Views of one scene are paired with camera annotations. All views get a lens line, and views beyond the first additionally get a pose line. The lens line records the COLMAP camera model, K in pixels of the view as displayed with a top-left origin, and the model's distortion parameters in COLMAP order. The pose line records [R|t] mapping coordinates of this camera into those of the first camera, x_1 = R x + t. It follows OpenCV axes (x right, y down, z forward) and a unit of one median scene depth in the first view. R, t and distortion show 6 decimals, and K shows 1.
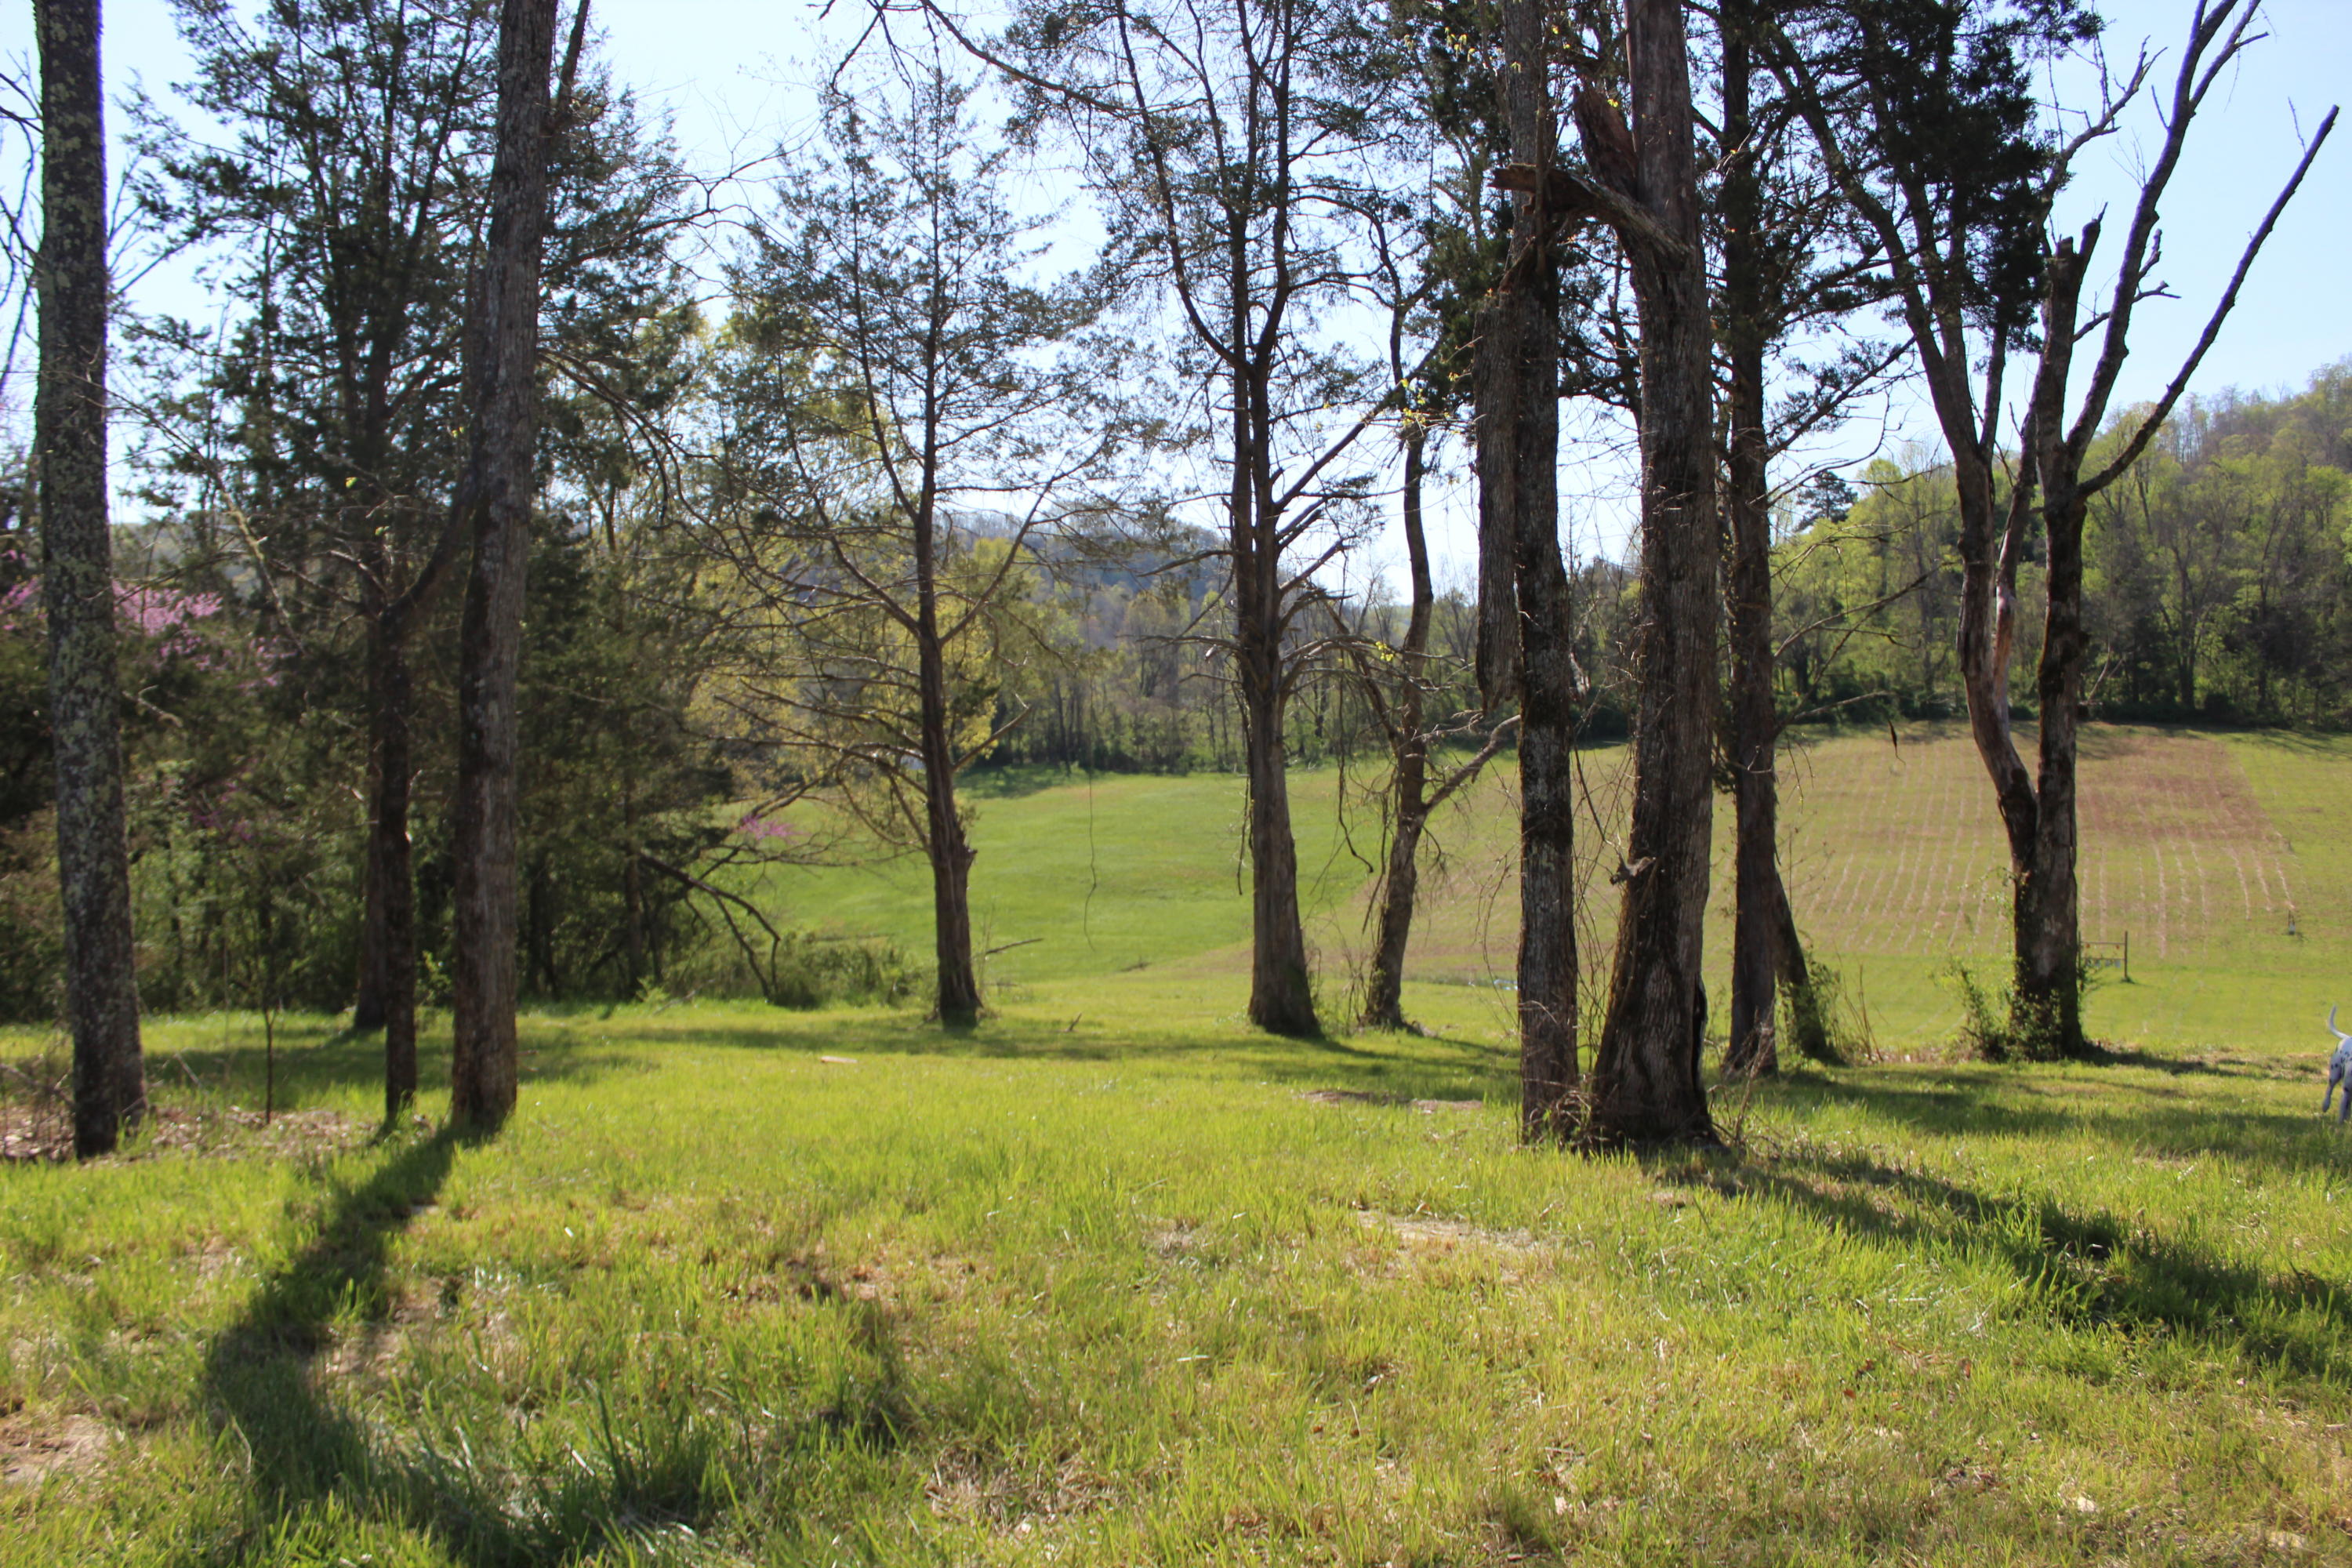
lens RADIAL K [[2076.3, 0, 1156.7], [0, 2076.3, 791.5], [0, 0, 1]] dist [-0.155969, 0.172368]
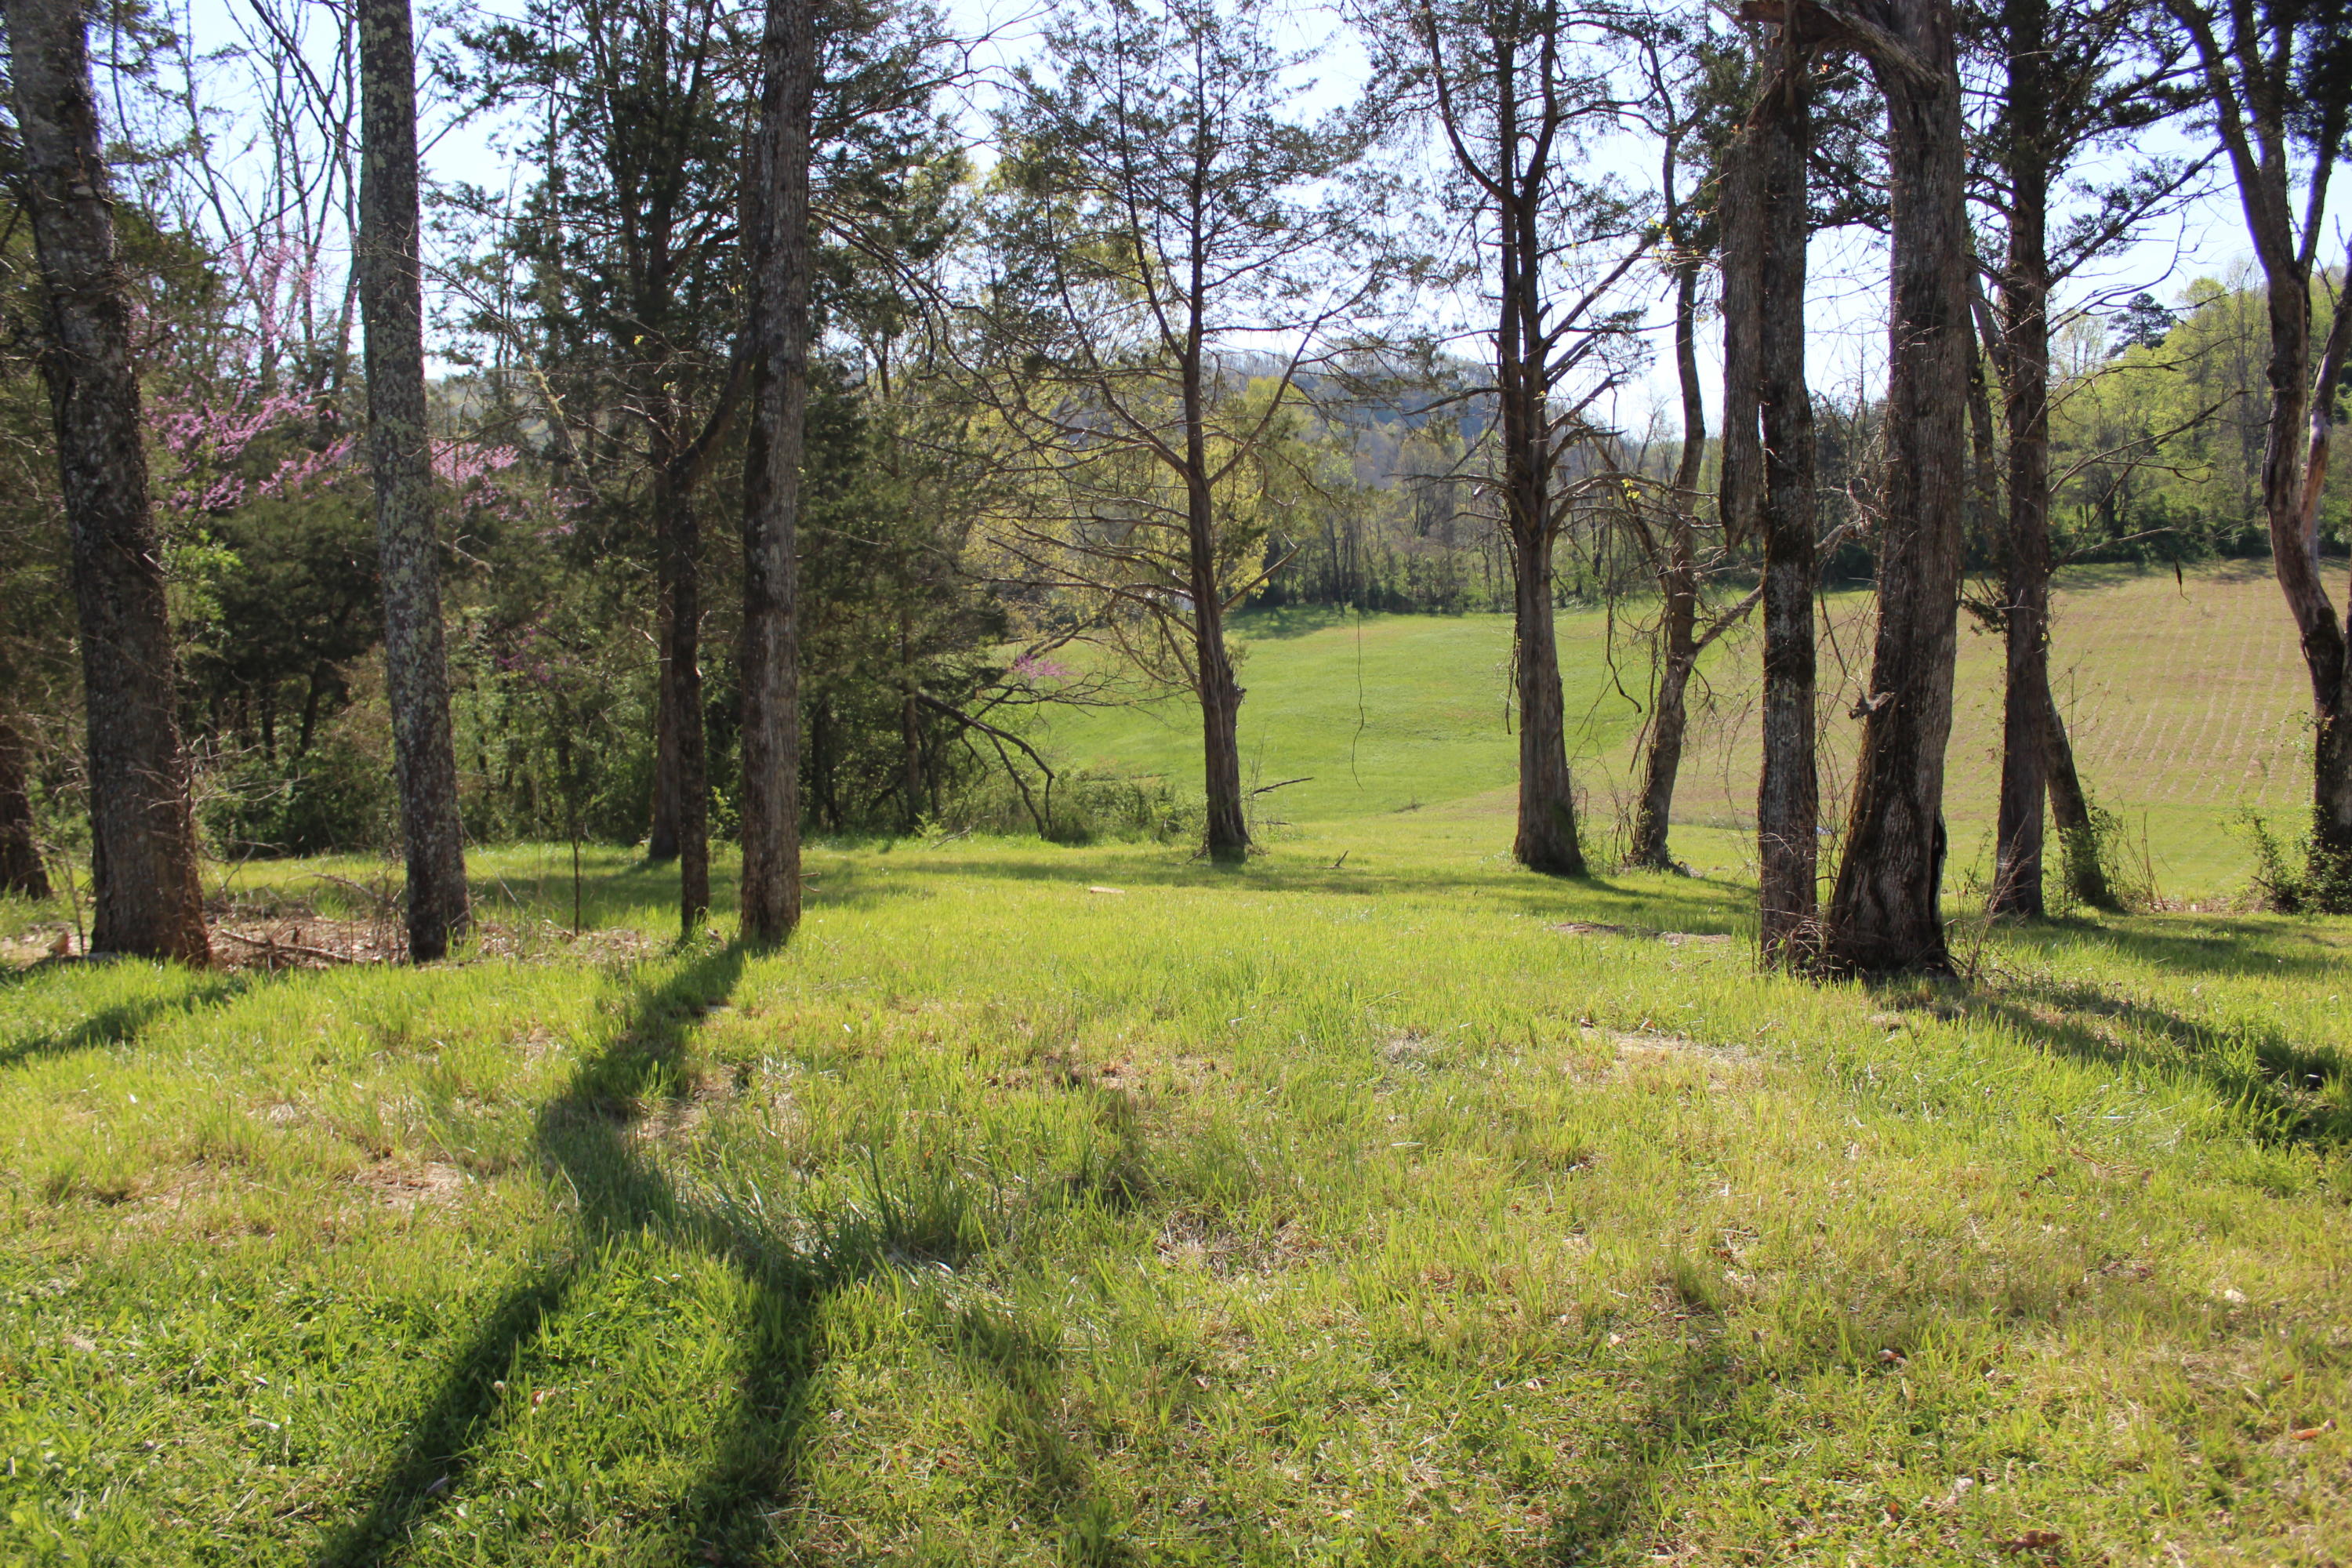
lens RADIAL K [[2076.3, 0, 1141.7], [0, 2076.3, 809.4], [0, 0, 1]] dist [-0.155969, 0.172368]
pose [[0.990350, 0.007826, -0.138369, 0.004732], [0.003982, 0.996385, 0.084856, 0.000900], [0.138533, -0.084588, 0.986739, -0.014096]]
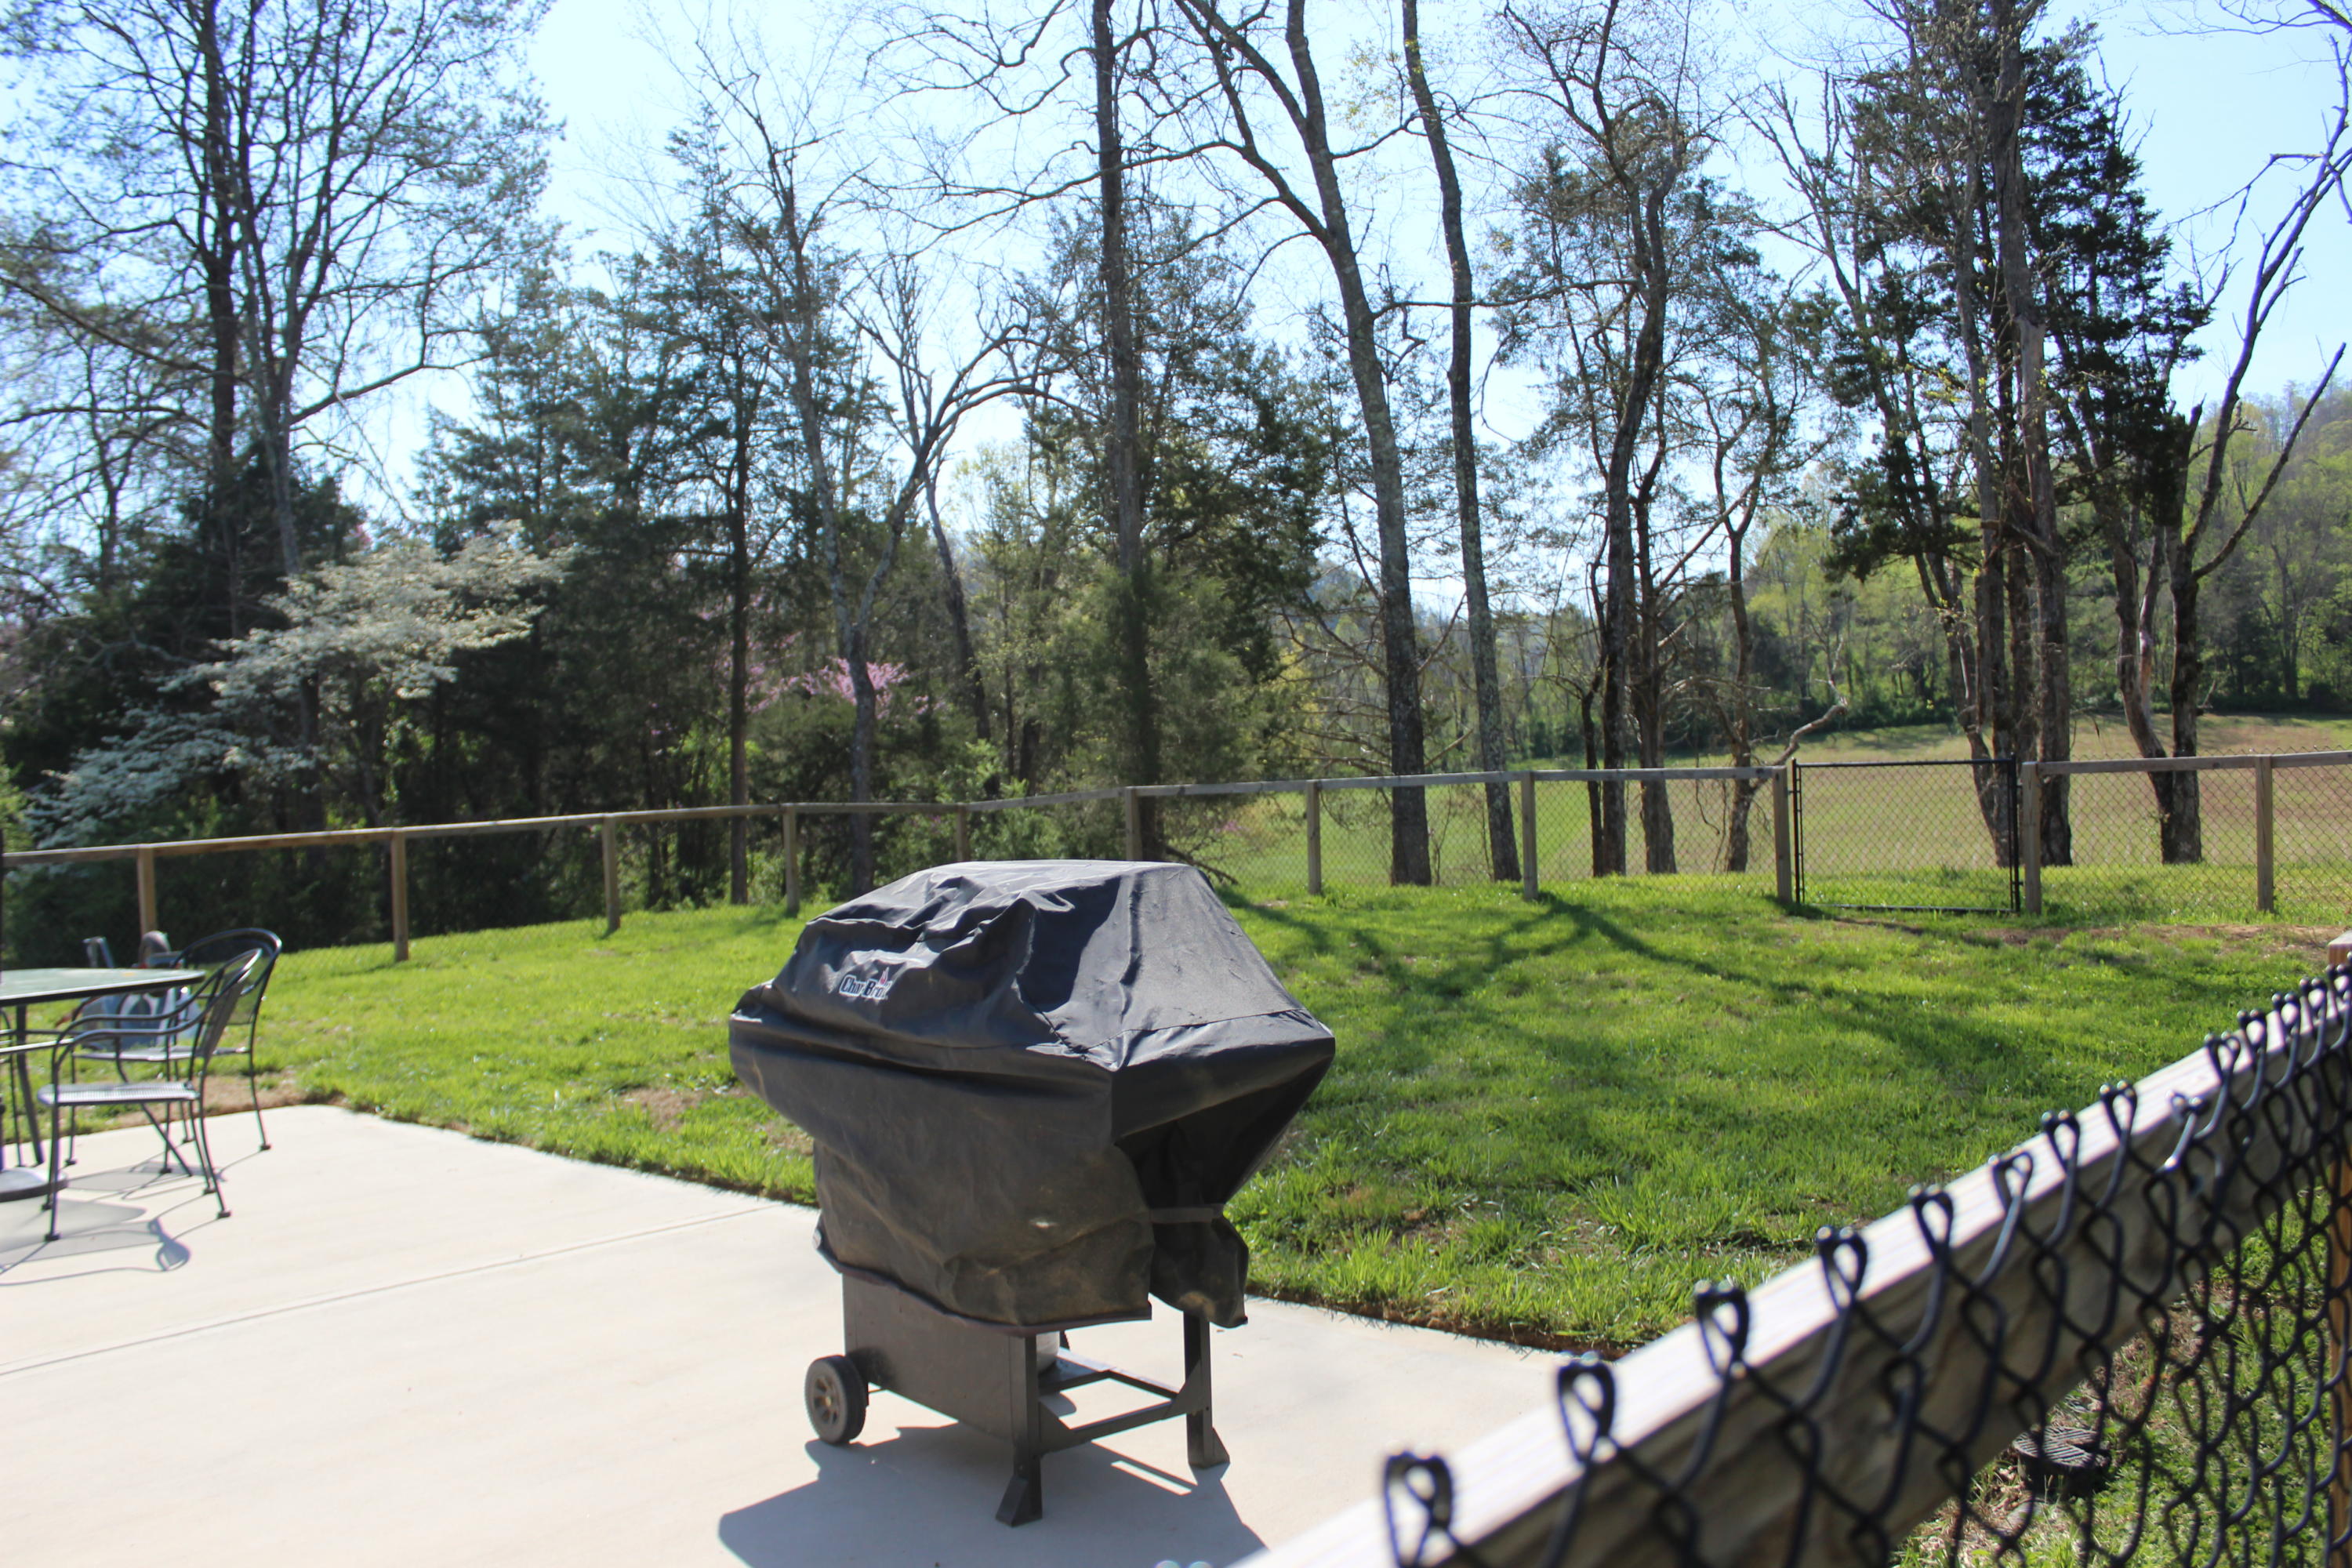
lens RADIAL K [[2076.3, 0, 1165.5], [0, 2076.3, 787.0], [0, 0, 1]] dist [-0.155969, 0.172368]
pose [[0.998752, -0.028456, -0.041036, -0.265464], [0.027957, 0.999529, -0.012667, 0.014932], [0.041377, 0.011504, 0.999077, -0.561295]]
